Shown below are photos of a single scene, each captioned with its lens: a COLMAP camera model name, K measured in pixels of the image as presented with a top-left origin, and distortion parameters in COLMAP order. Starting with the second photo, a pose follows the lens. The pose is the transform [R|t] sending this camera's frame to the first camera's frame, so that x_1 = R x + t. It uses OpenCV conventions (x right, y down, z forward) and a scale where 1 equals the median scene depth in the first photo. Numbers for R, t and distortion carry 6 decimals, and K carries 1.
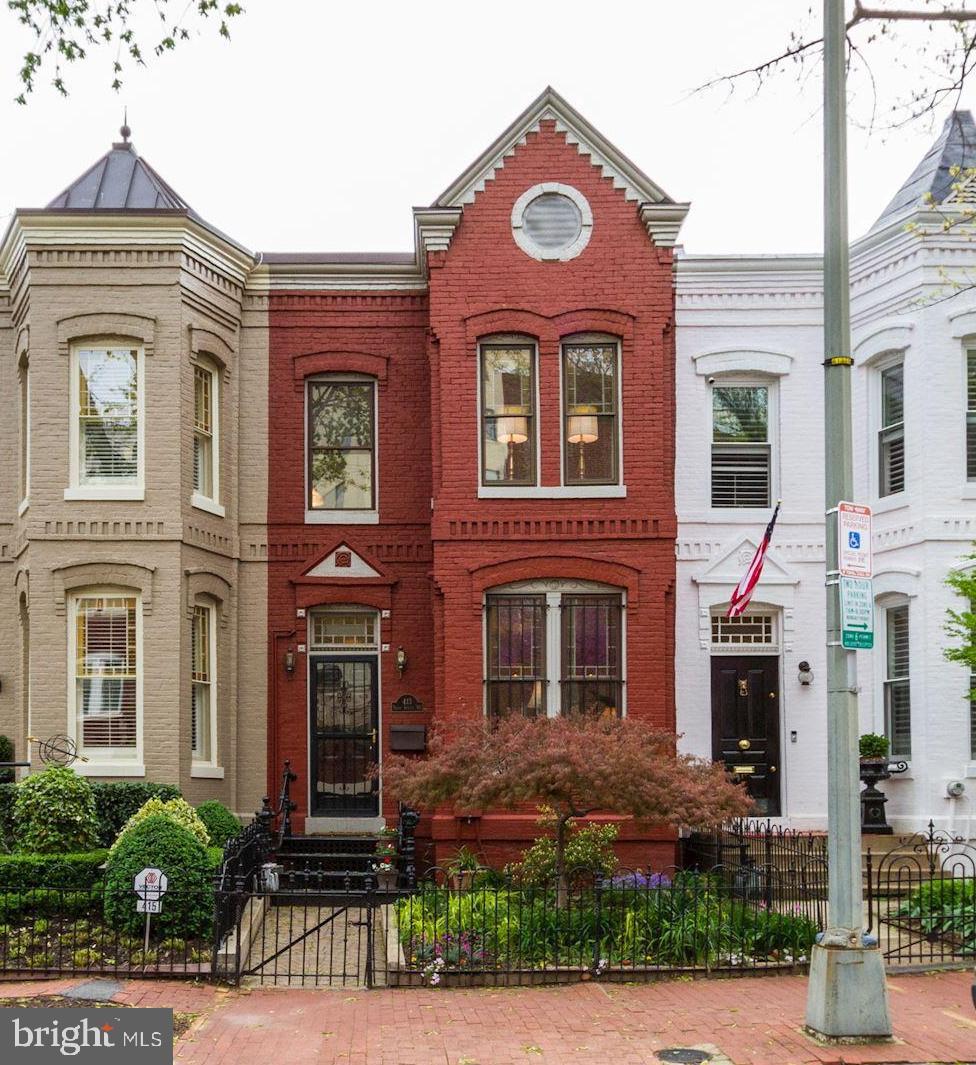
lens RADIAL K [[843.3, 0, 462.5], [0, 843.3, 425.5], [0, 0, 1]] dist [-0.002242, 0.000686]
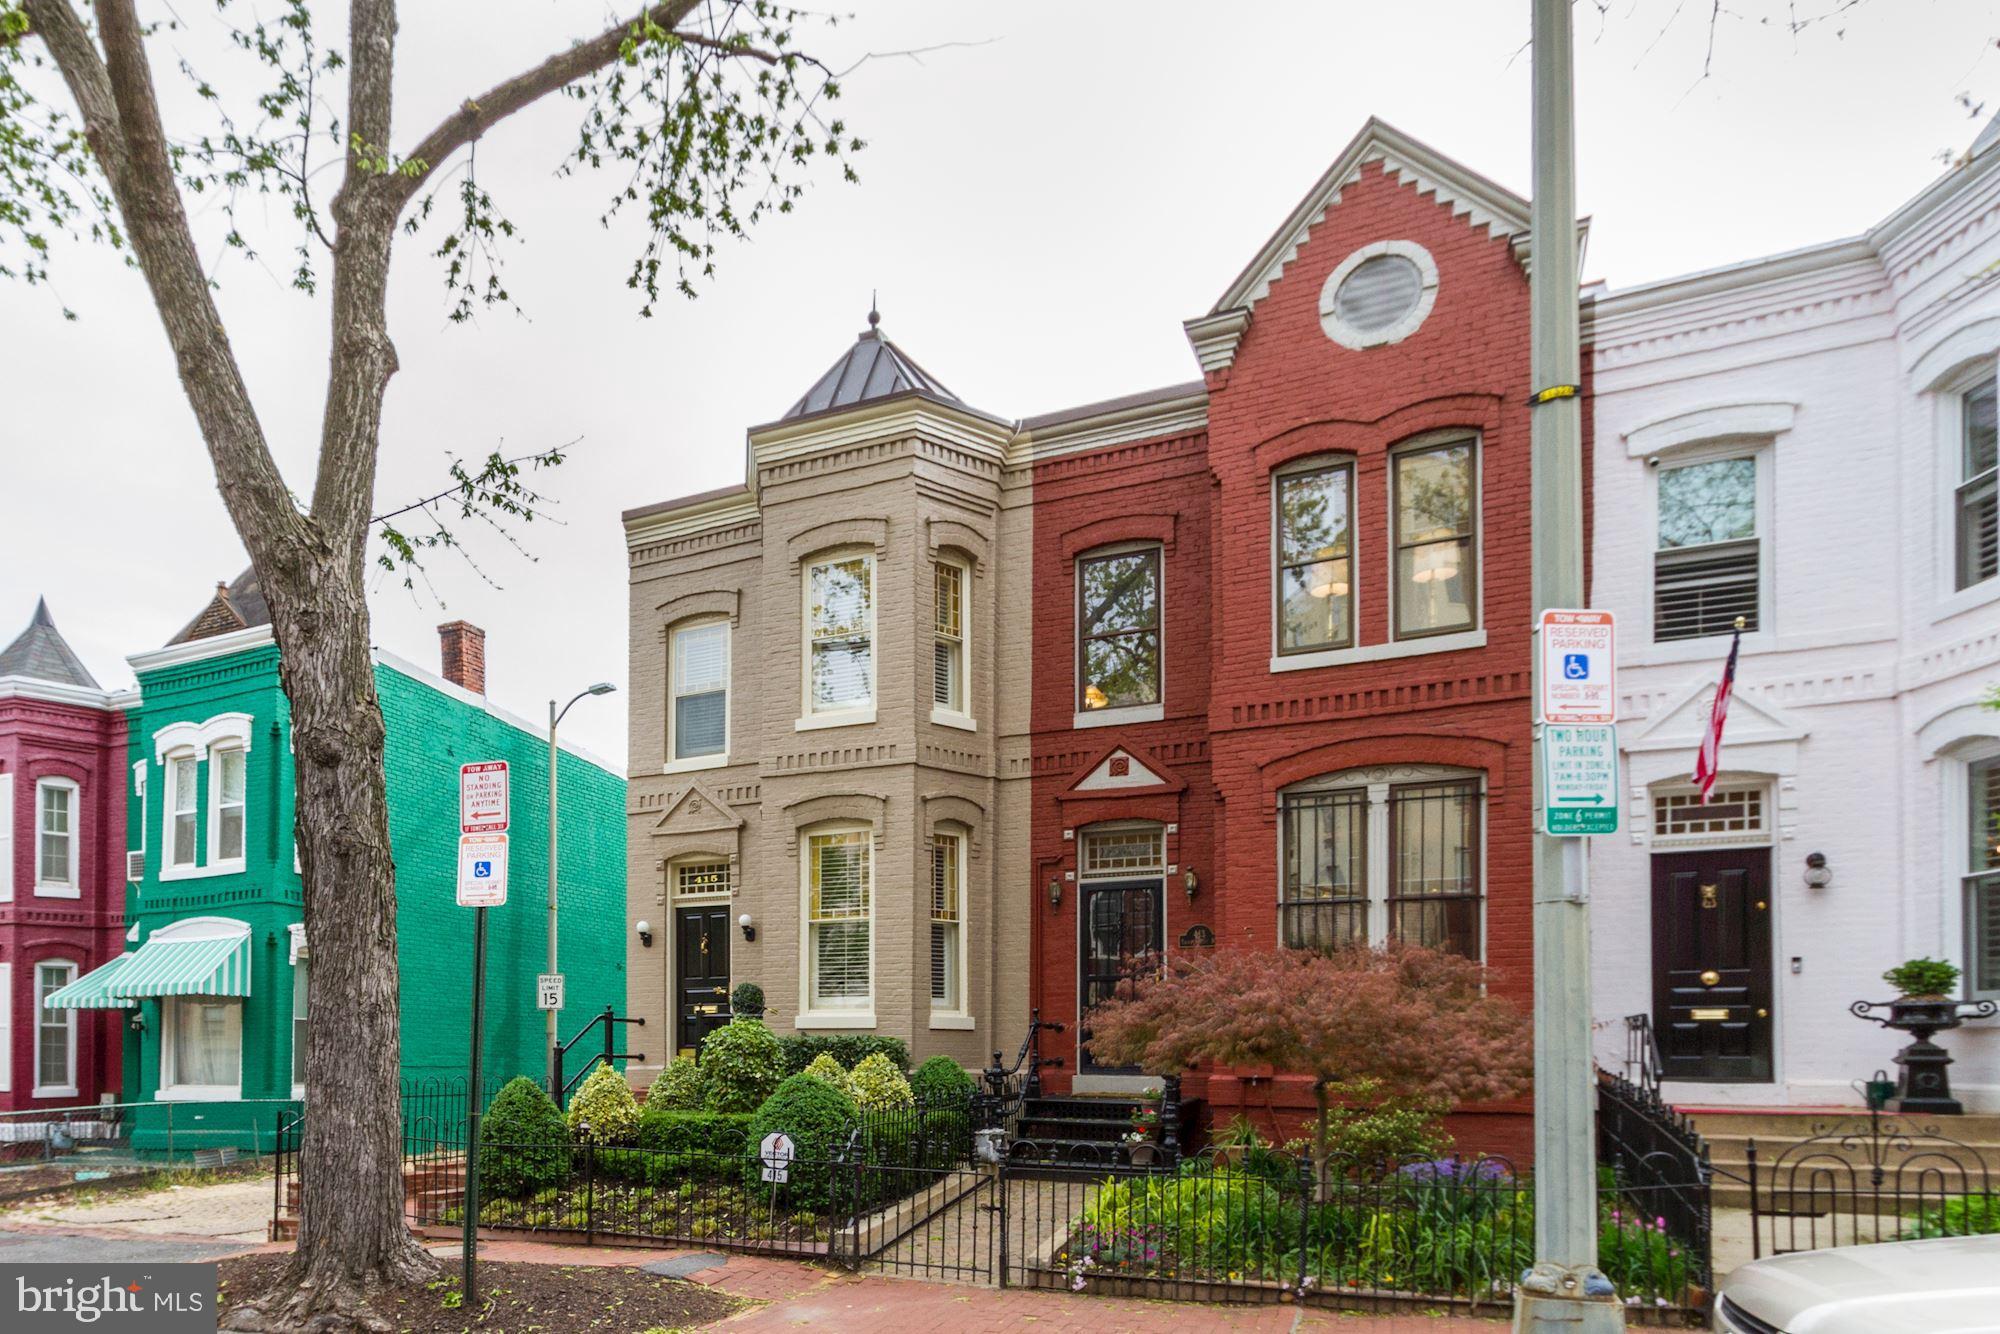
lens RADIAL K [[1004.5, 0, 1006.3], [0, 1004.5, 651.1], [0, 0, 1]] dist [0.002256, -0.001678]
pose [[0.926765, -0.134148, -0.350872, 0.129287], [0.148191, 0.988869, 0.013349, 0.019389], [0.345175, -0.064368, 0.936328, 0.053646]]
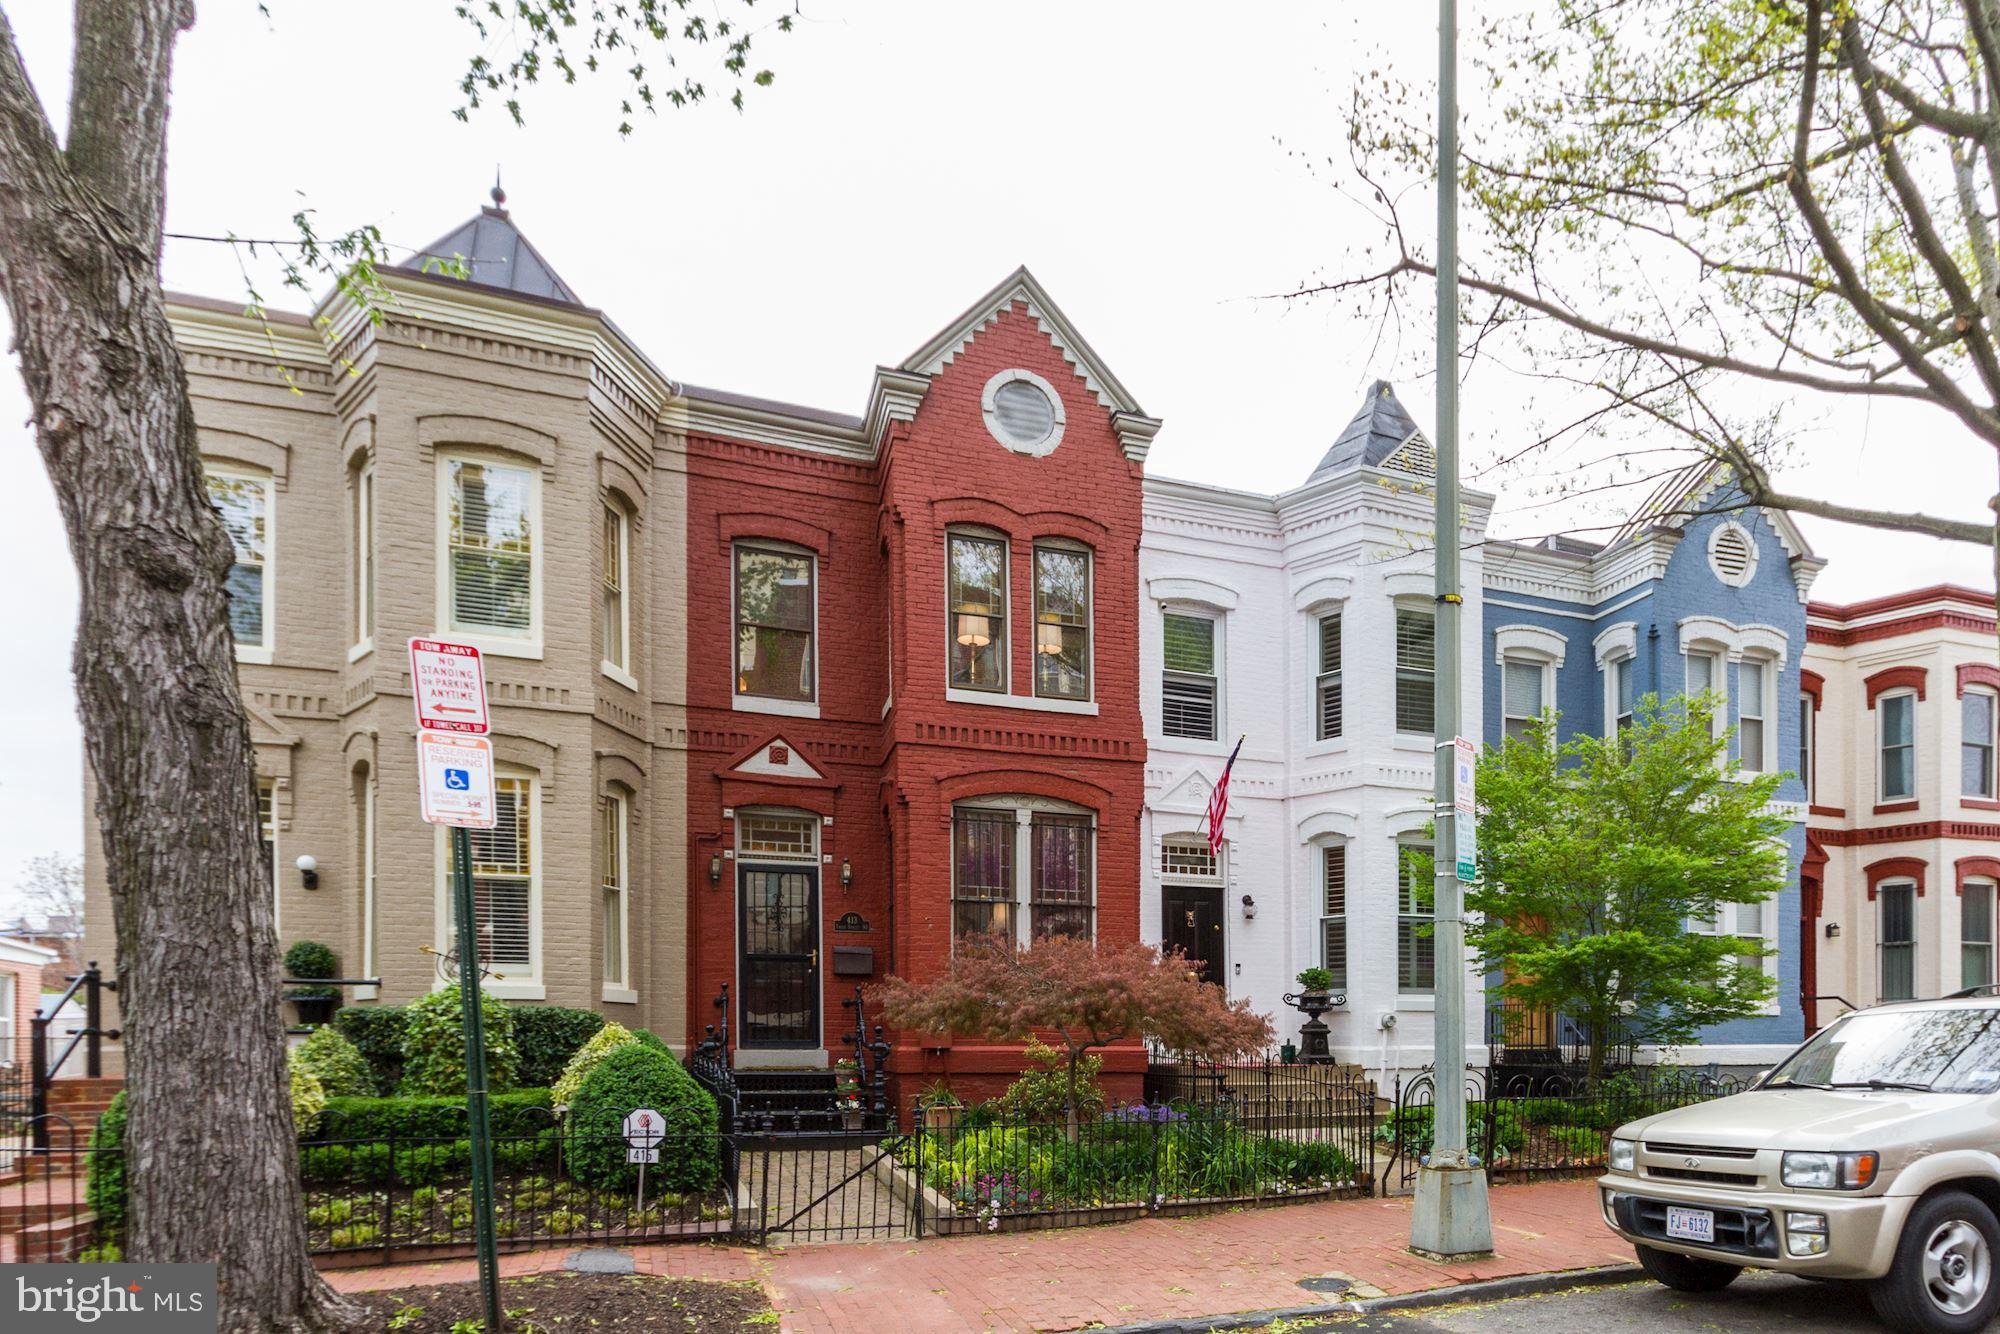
lens RADIAL K [[904.1, 0, 1095.7], [0, 904.1, 663.2], [0, 0, 1]] dist [0.003020, -0.000305]
pose [[0.954992, 0.113734, 0.273962, -0.106493], [-0.121646, 0.992501, 0.012010, 0.016678], [-0.270541, -0.044795, 0.961666, 0.029534]]
